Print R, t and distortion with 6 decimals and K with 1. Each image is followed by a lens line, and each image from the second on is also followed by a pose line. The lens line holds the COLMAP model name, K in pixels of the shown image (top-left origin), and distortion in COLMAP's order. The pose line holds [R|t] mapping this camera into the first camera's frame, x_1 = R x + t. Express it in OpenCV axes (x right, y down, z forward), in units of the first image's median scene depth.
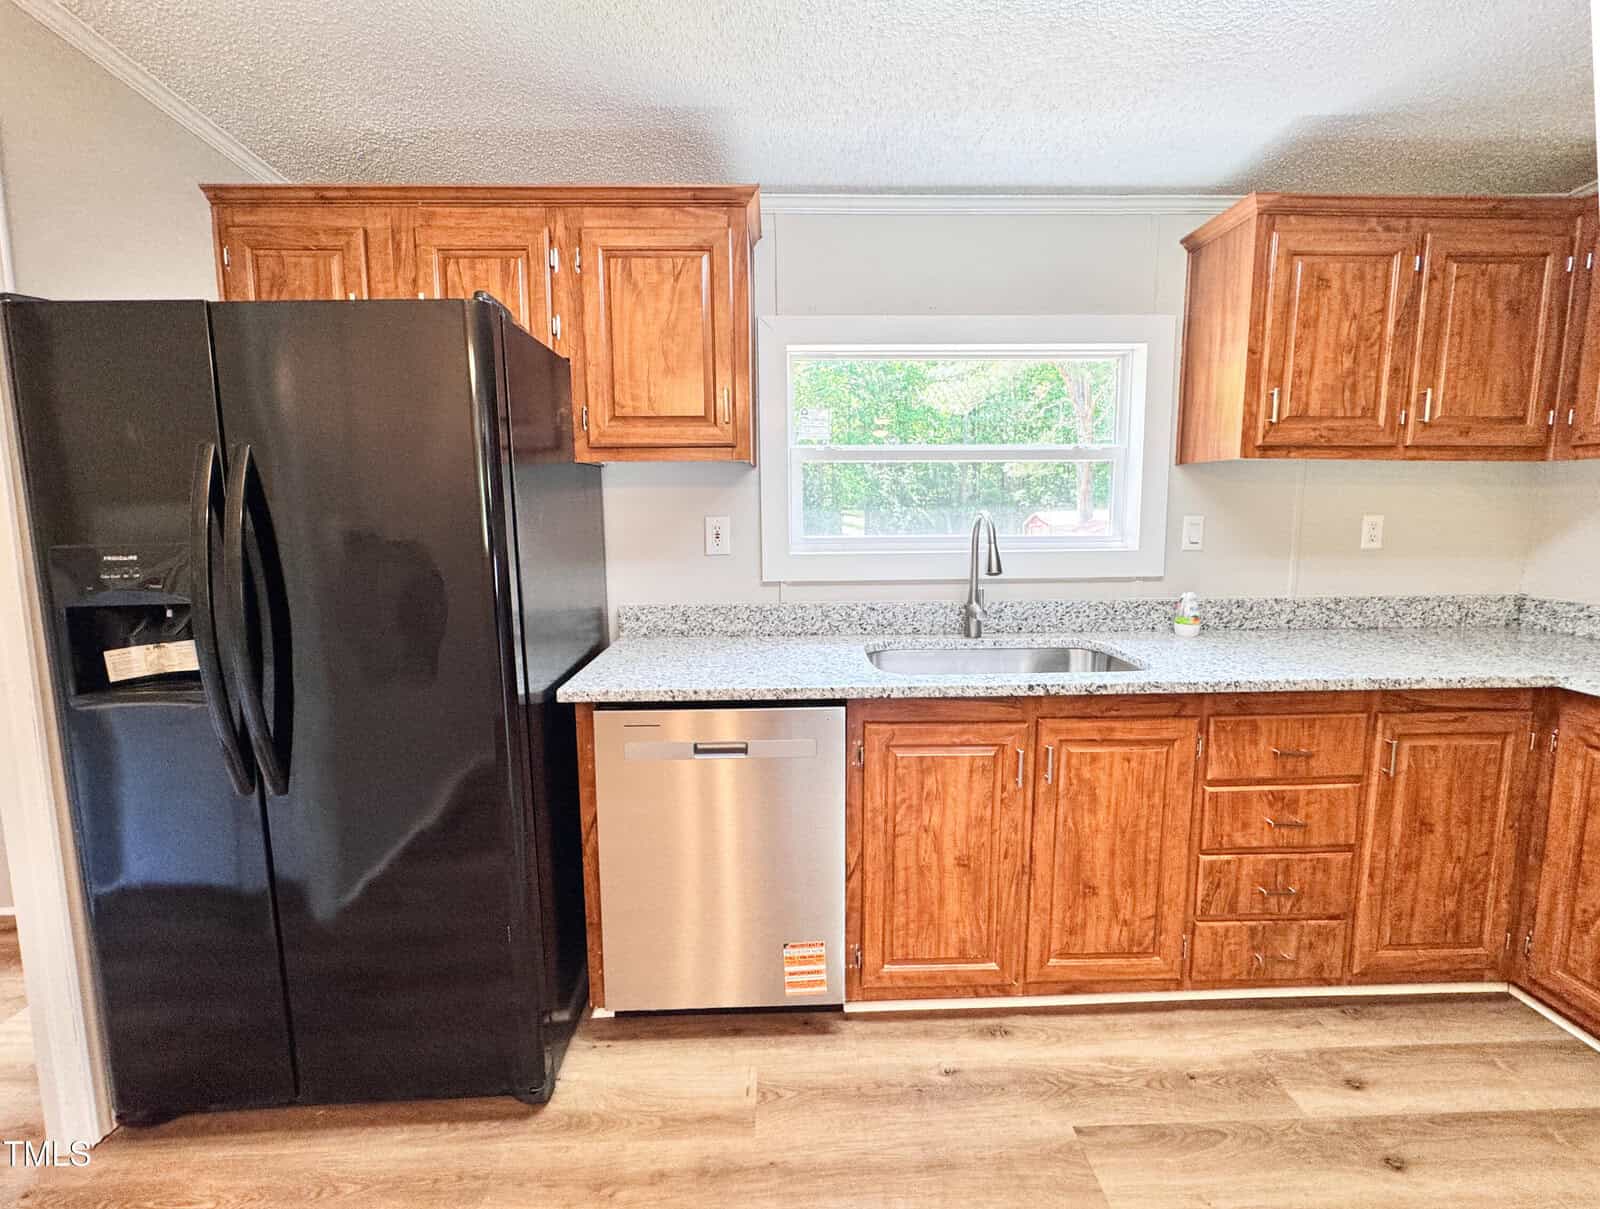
lens RADIAL K [[640.6, 0, 805.6], [0, 640.6, 570.5], [0, 0, 1]] dist [-0.002599, 0.000050]
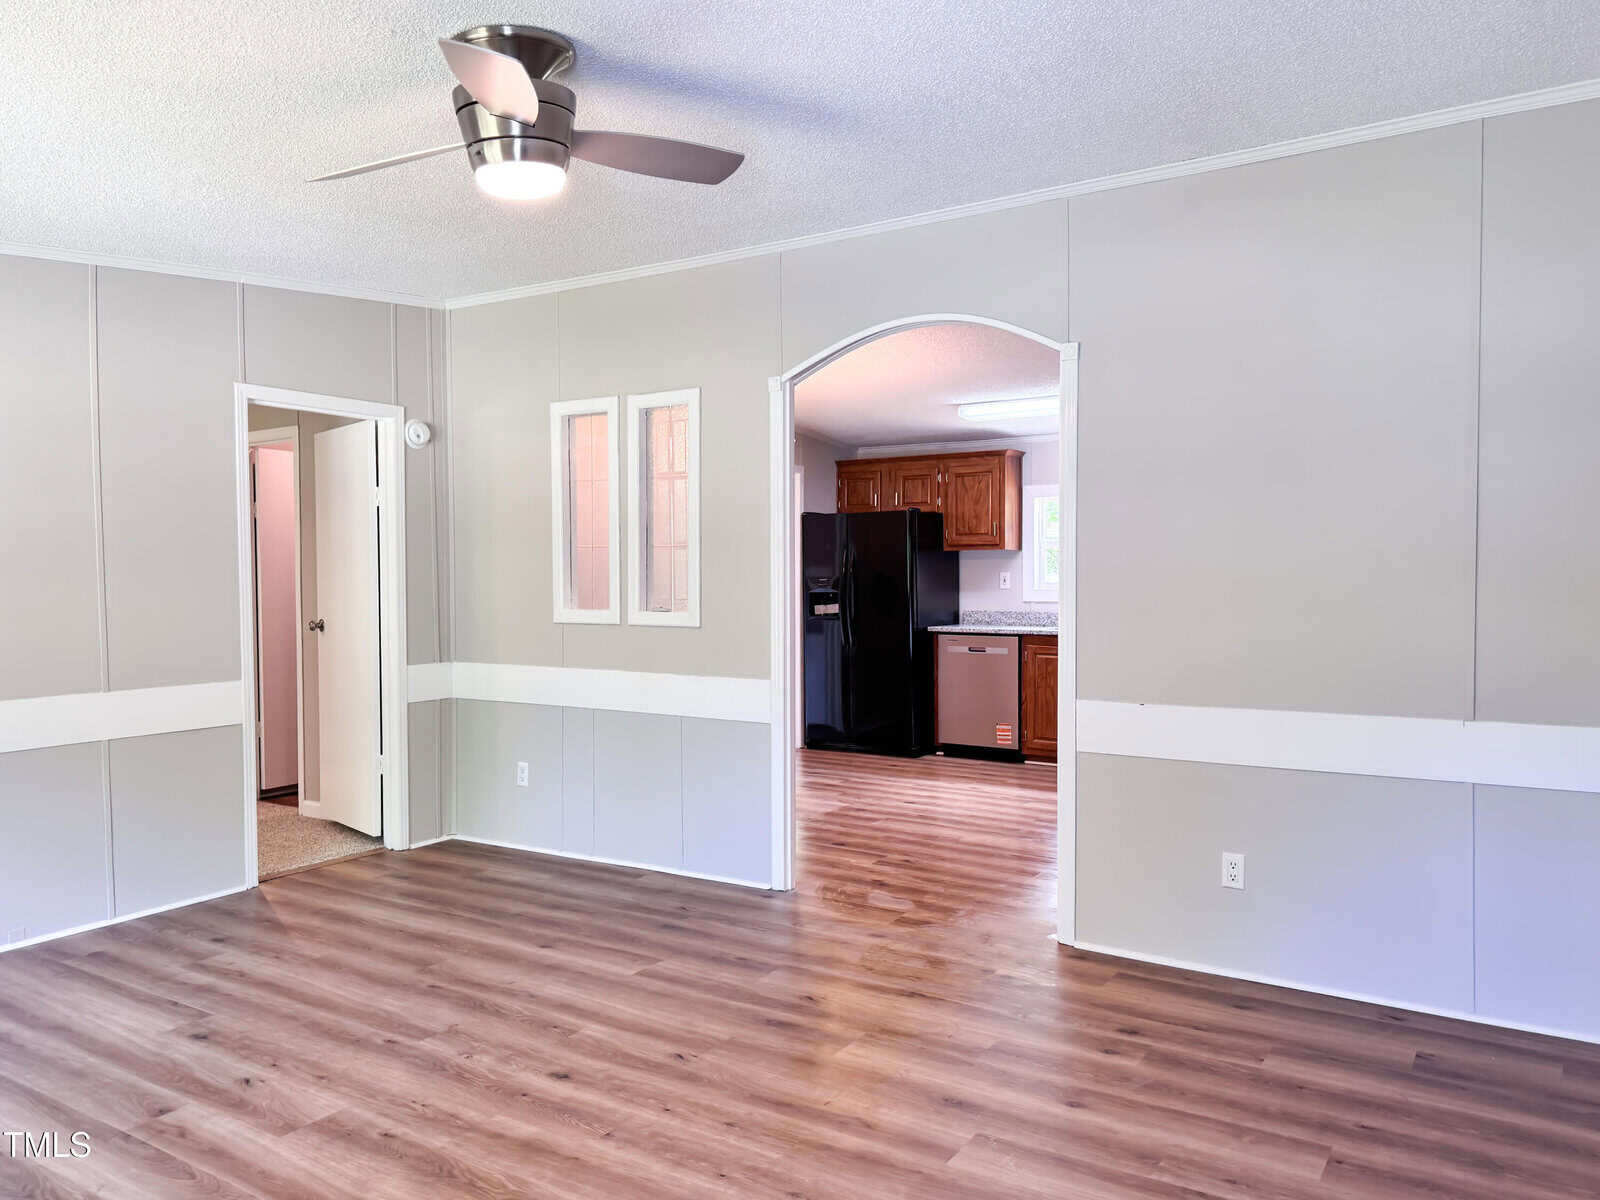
lens RADIAL K [[1173.2, 0, 821.8], [0, 1173.2, 608.1], [0, 0, 1]] dist [-0.089303, -0.003113]
pose [[0.826832, 0.014074, -0.562273, 2.094986], [-0.054286, 0.997017, -0.054872, 0.386809], [0.559823, 0.075893, 0.825129, -3.506567]]
